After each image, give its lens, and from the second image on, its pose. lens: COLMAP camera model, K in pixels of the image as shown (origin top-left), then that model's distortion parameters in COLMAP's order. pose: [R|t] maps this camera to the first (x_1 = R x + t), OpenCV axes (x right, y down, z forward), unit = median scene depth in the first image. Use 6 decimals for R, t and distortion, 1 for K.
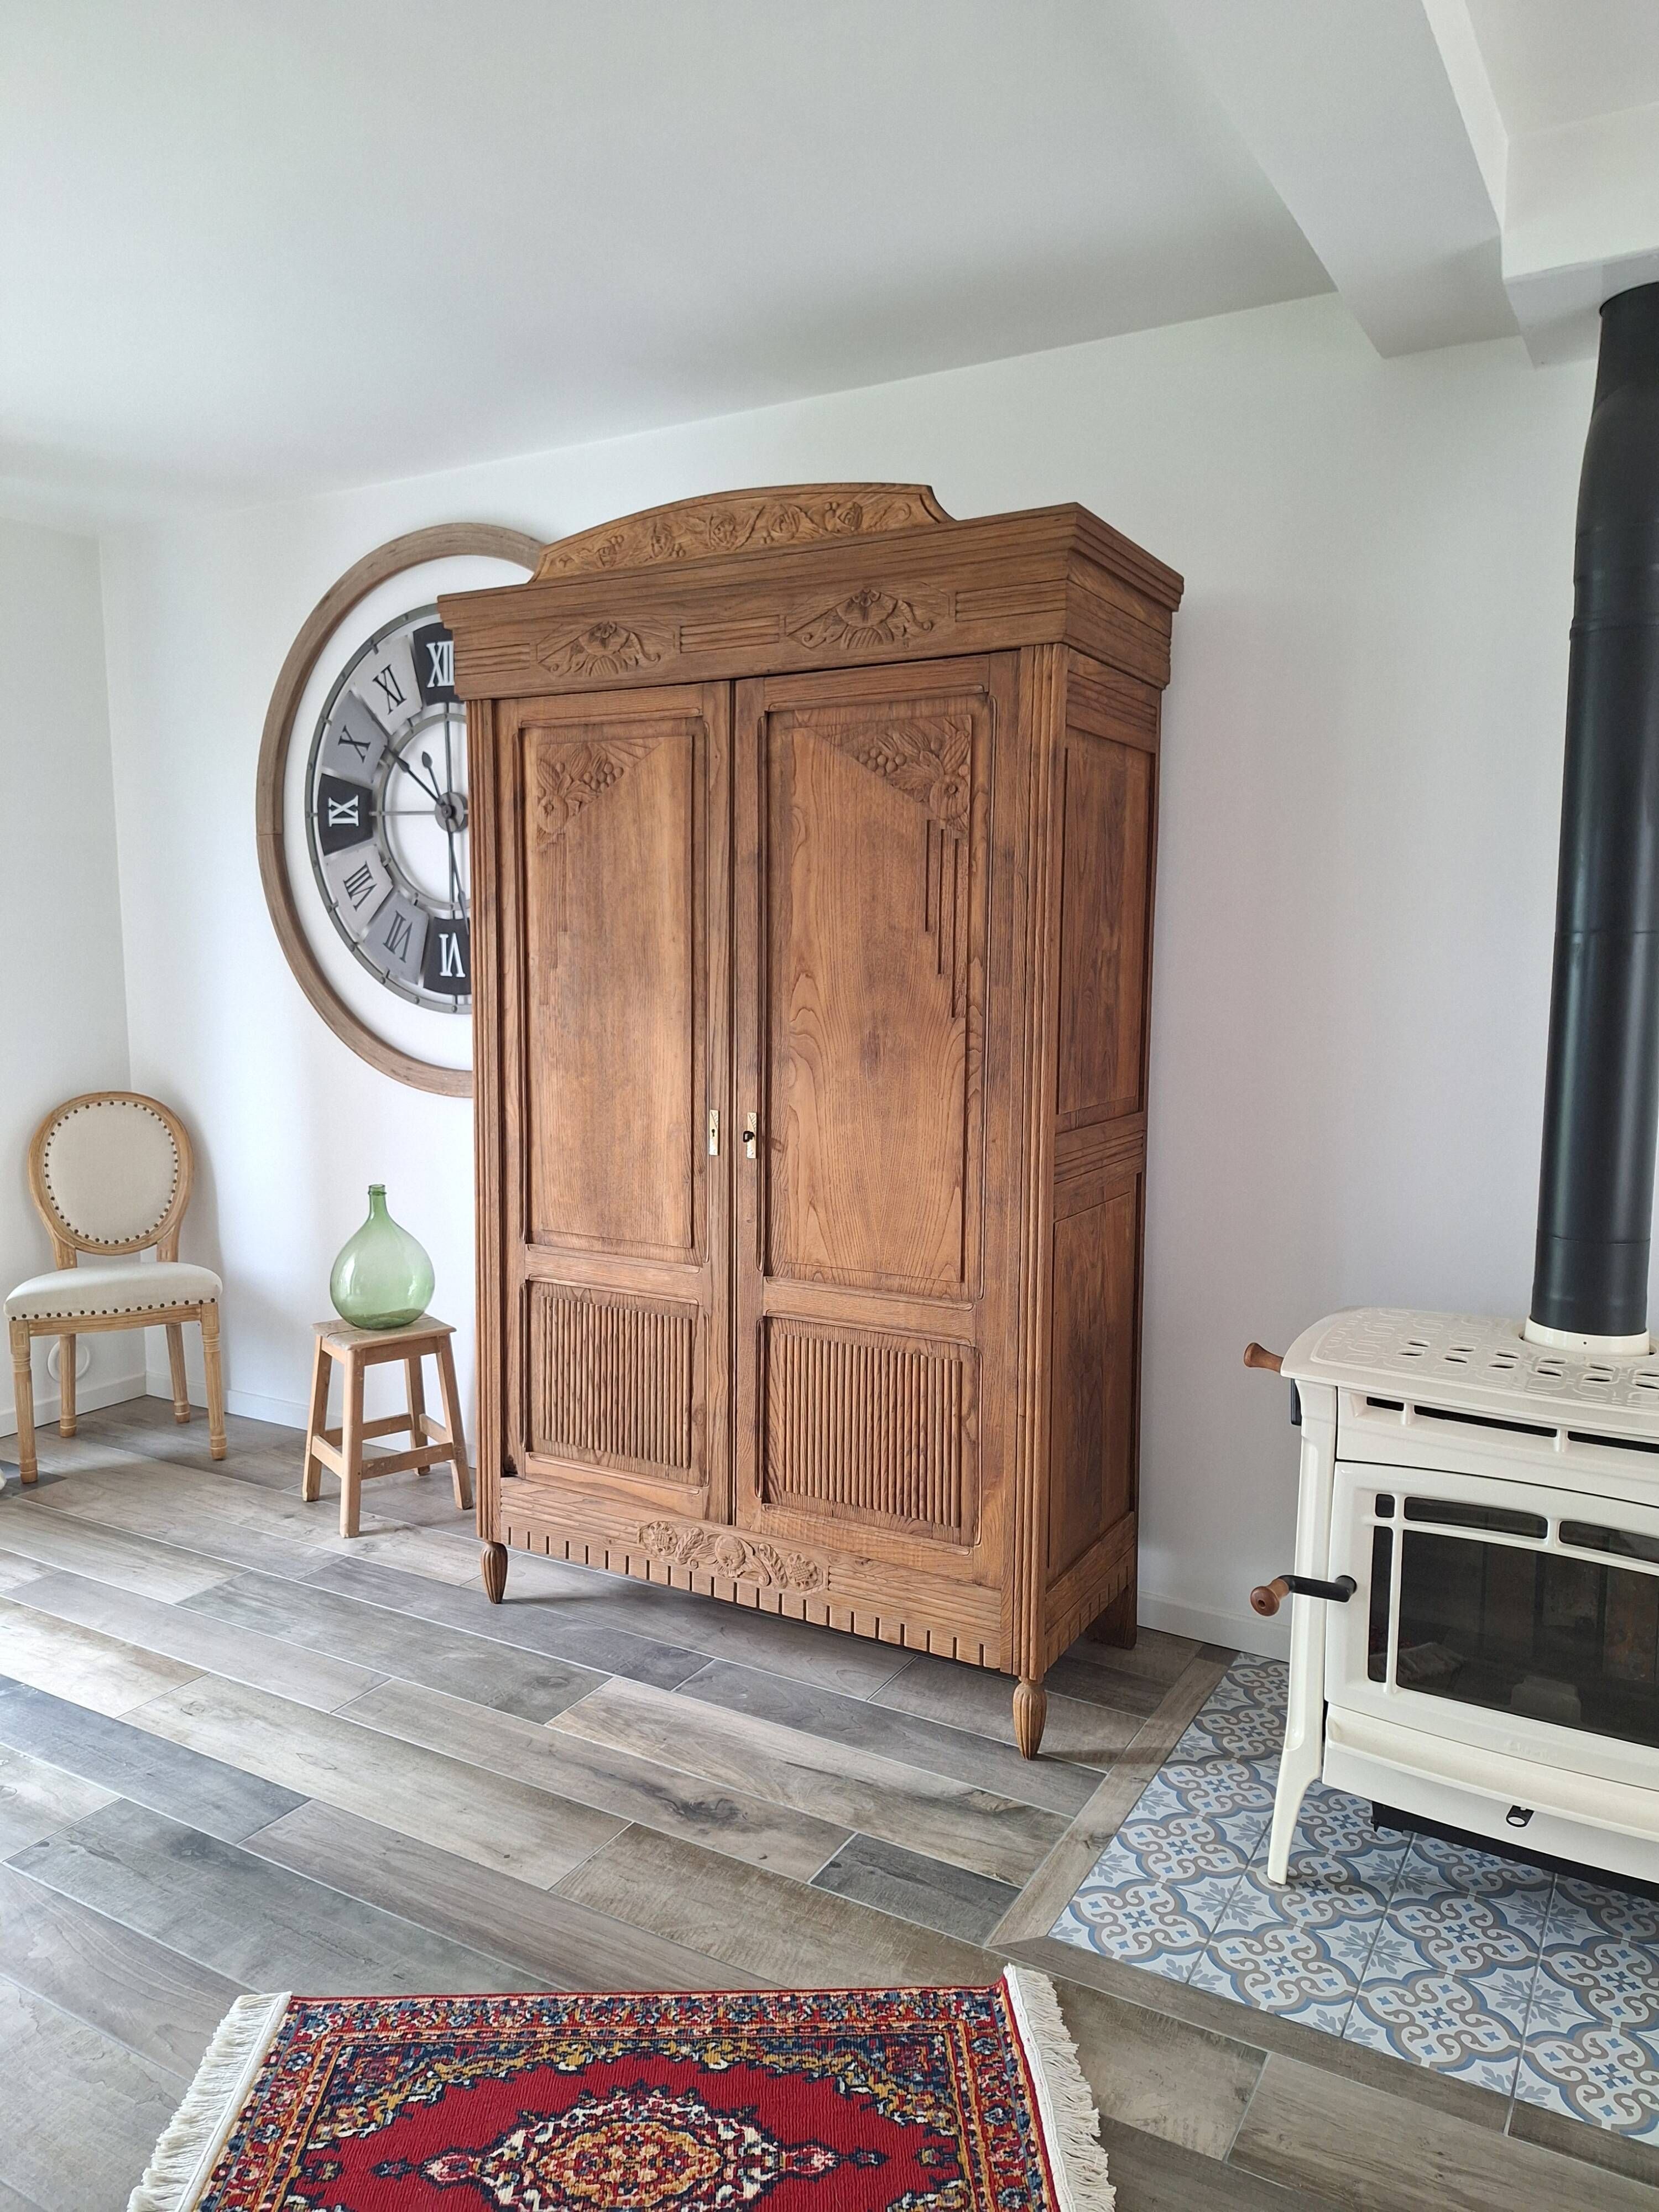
lens RADIAL K [[1539.0, 0, 829.5], [0, 1539.0, 1116.2], [0, 0, 1]] dist [0.082977, -0.097367]
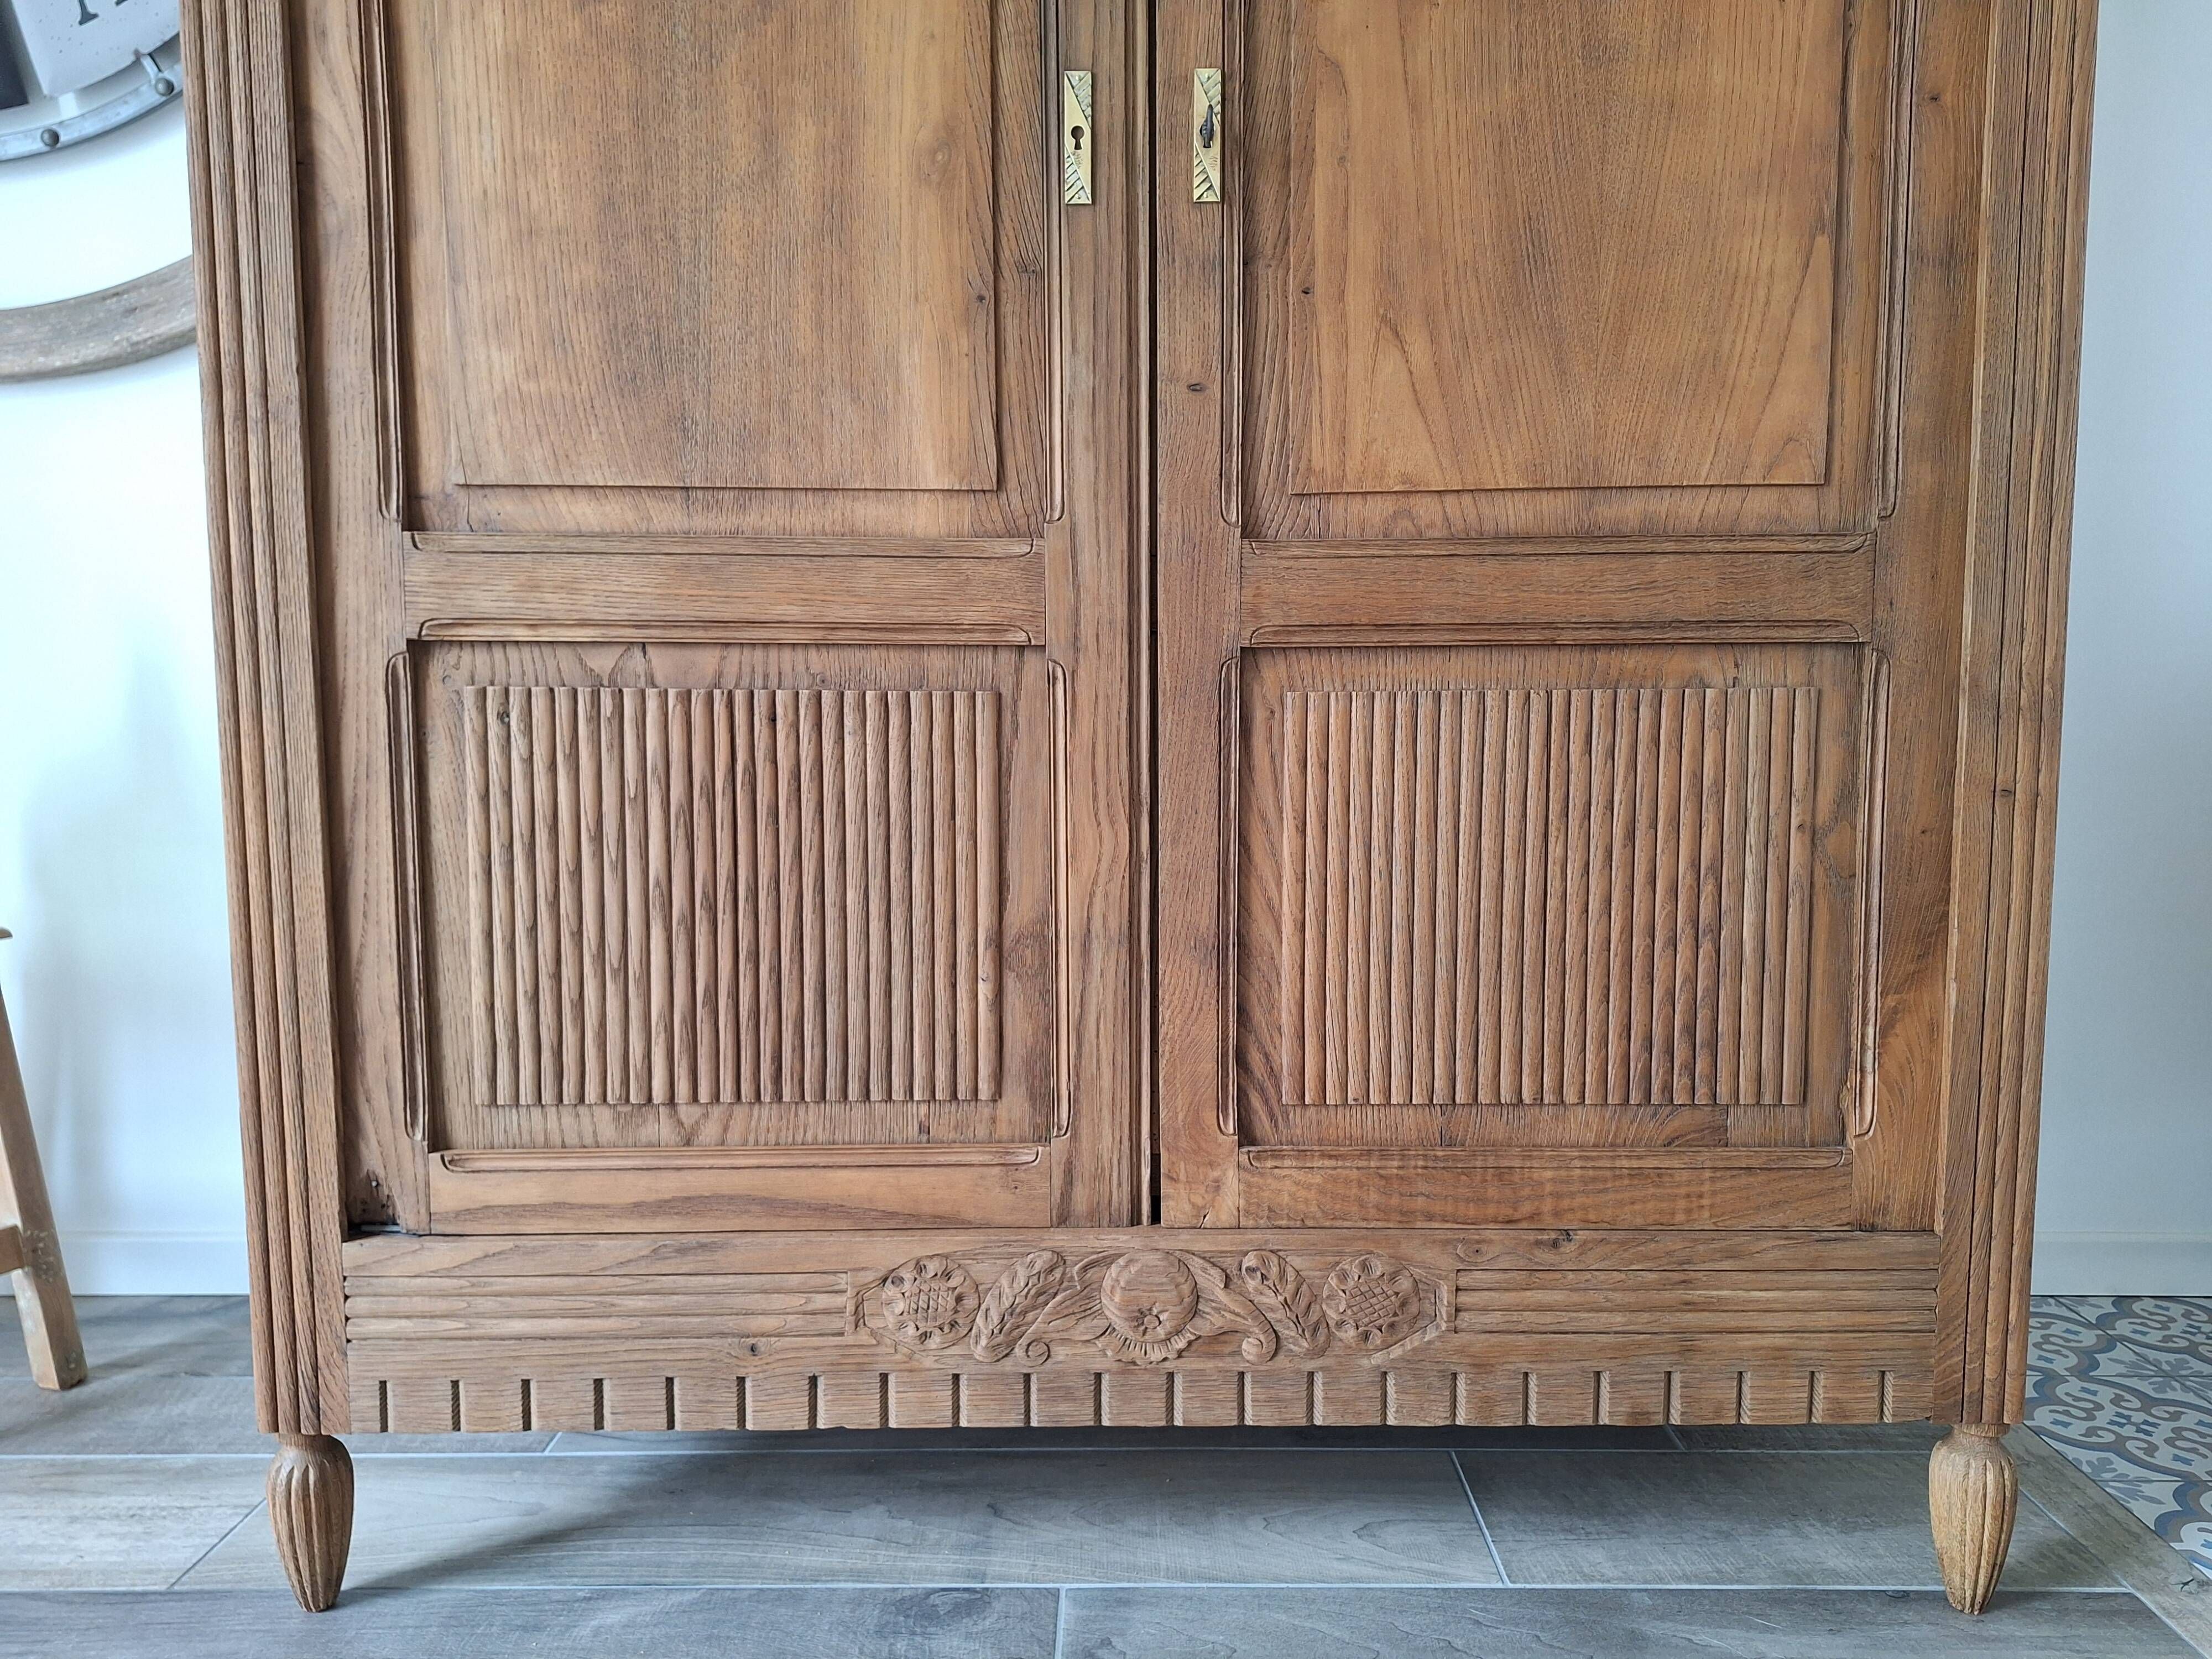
lens RADIAL K [[1539.0, 0, 1128.3], [0, 1539.0, 834.6], [0, 0, 1]] dist [0.082977, -0.097367]
pose [[0.864633, -0.056076, 0.499265, -0.258106], [0.063352, 0.997988, 0.002378, 0.174141], [-0.498394, 0.029574, 0.866446, 0.695972]]
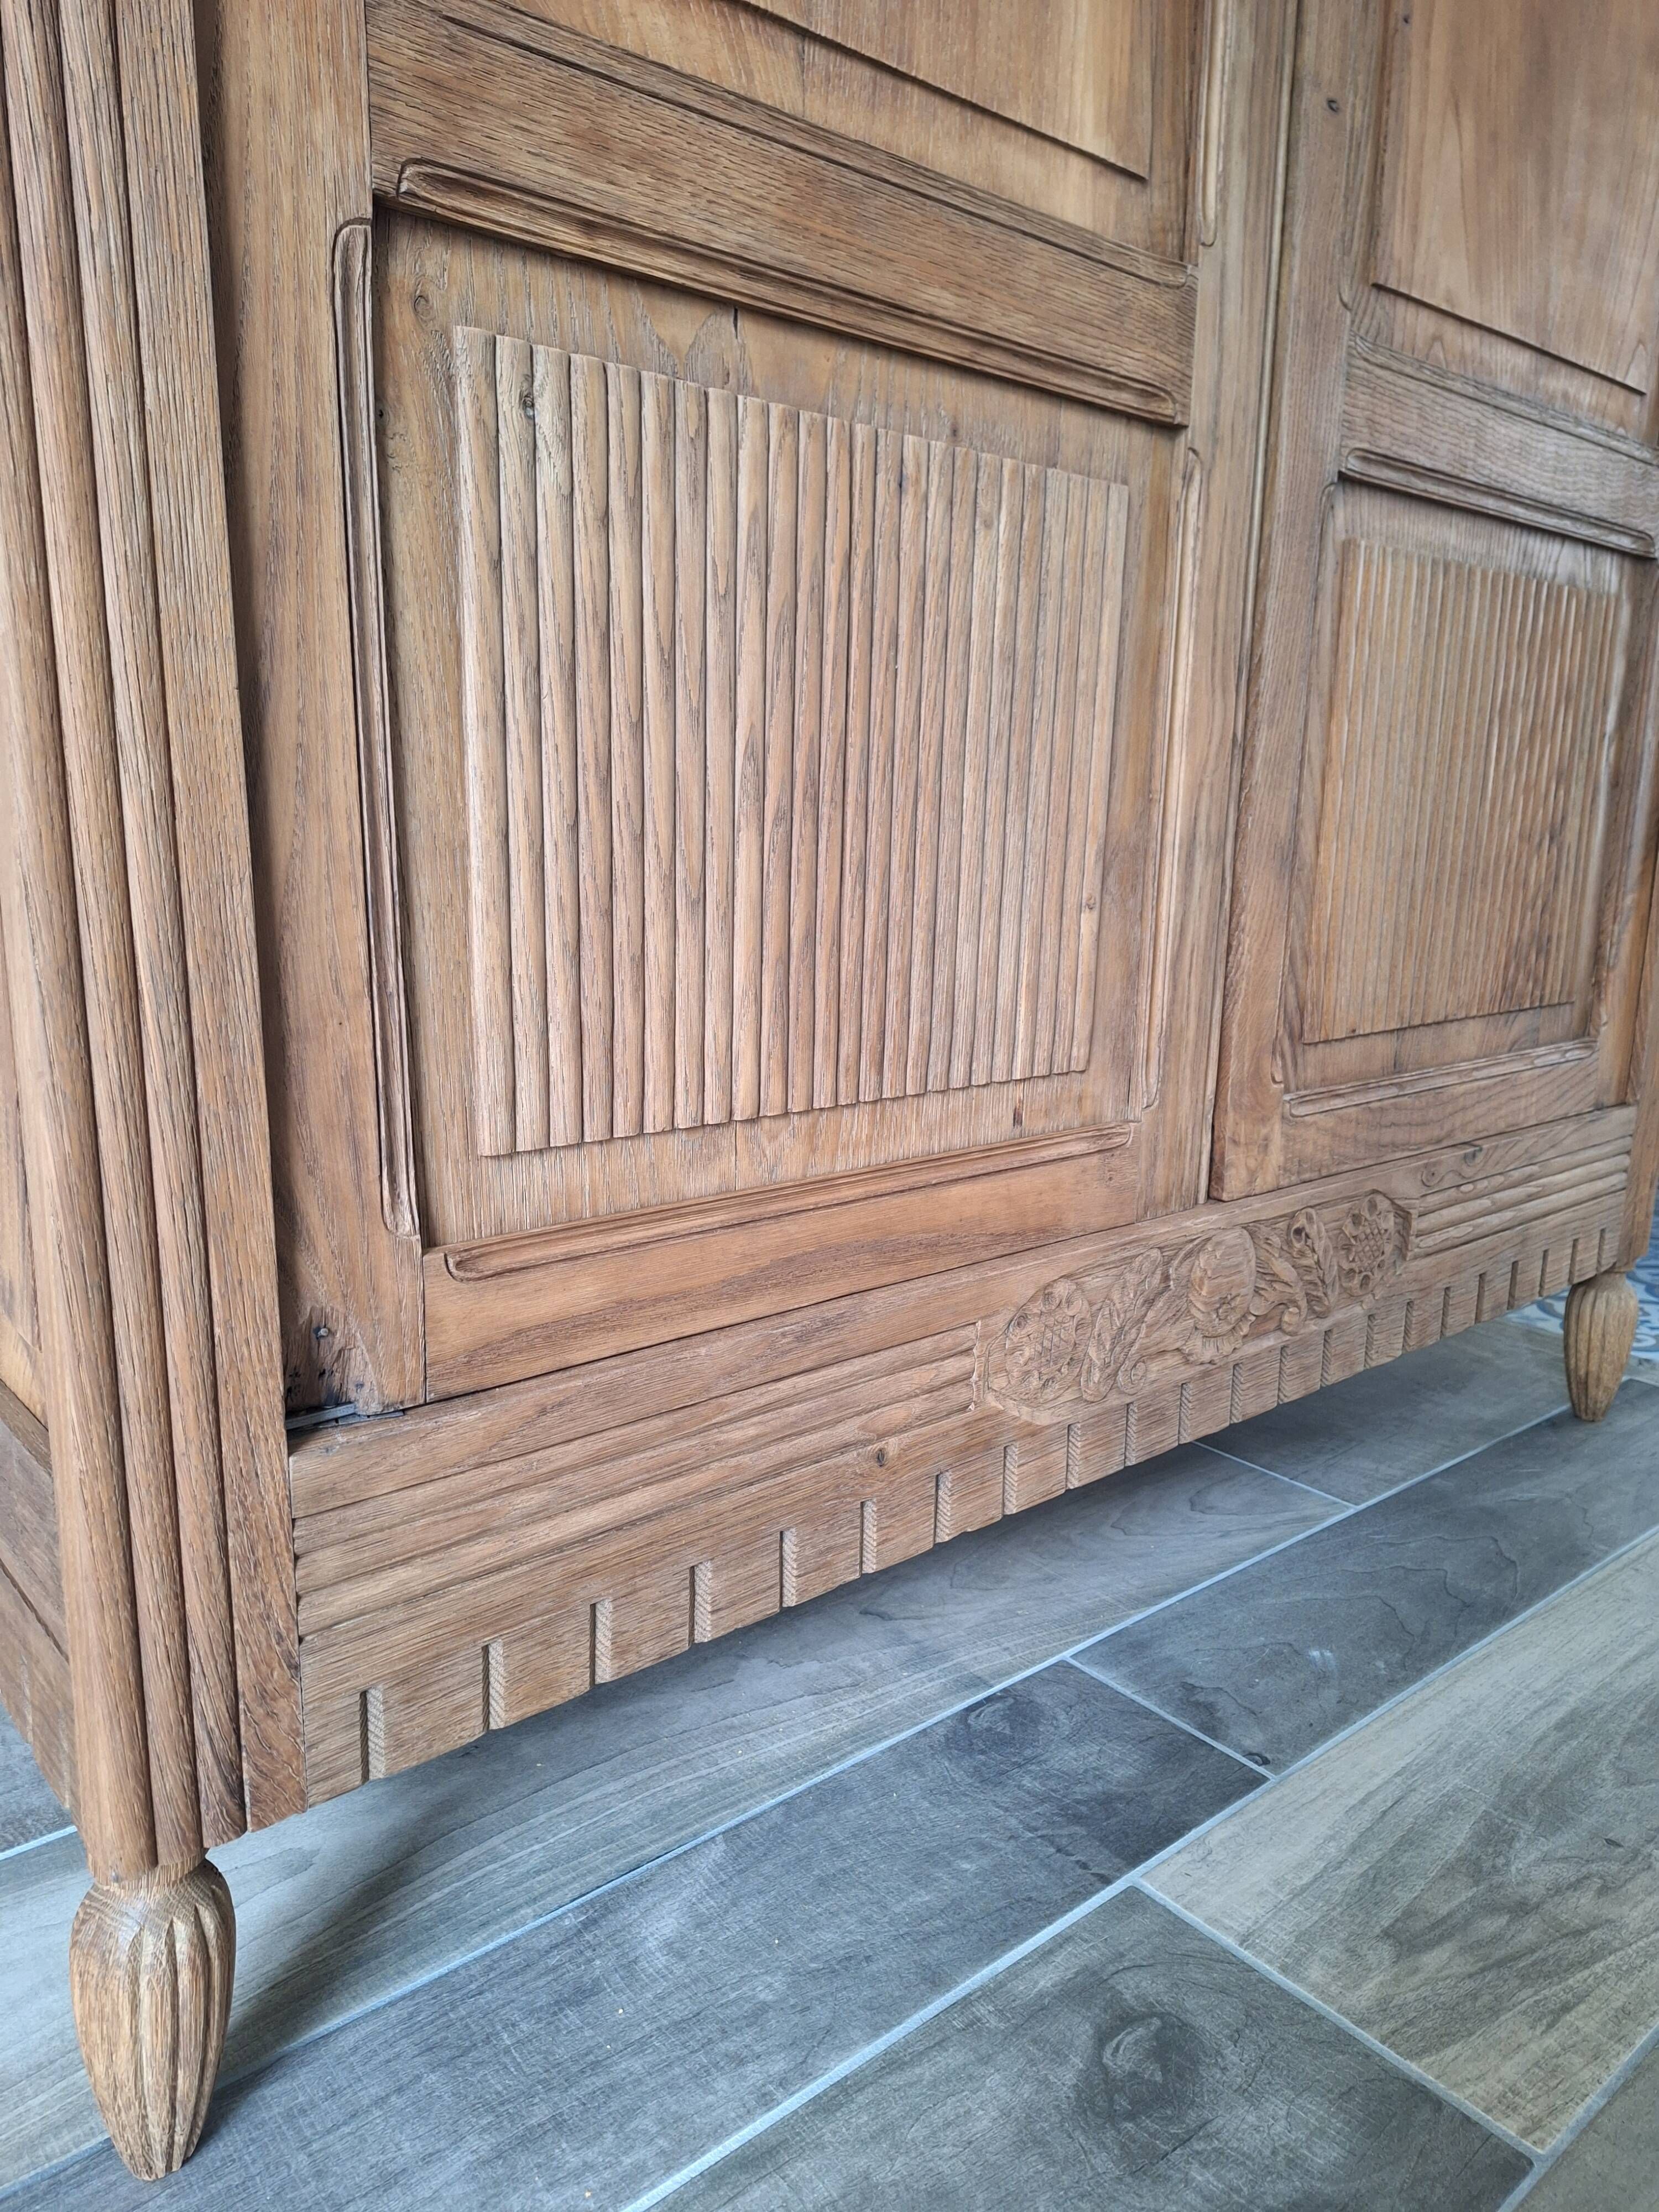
lens RADIAL K [[1539.0, 0, 823.7], [0, 1539.0, 1126.4], [0, 0, 1]] dist [0.082977, -0.097367]
pose [[0.334404, -0.195301, 0.921972, -0.386085], [0.084417, 0.980567, 0.177094, 0.194458], [-0.938641, 0.018609, 0.344392, 0.998628]]
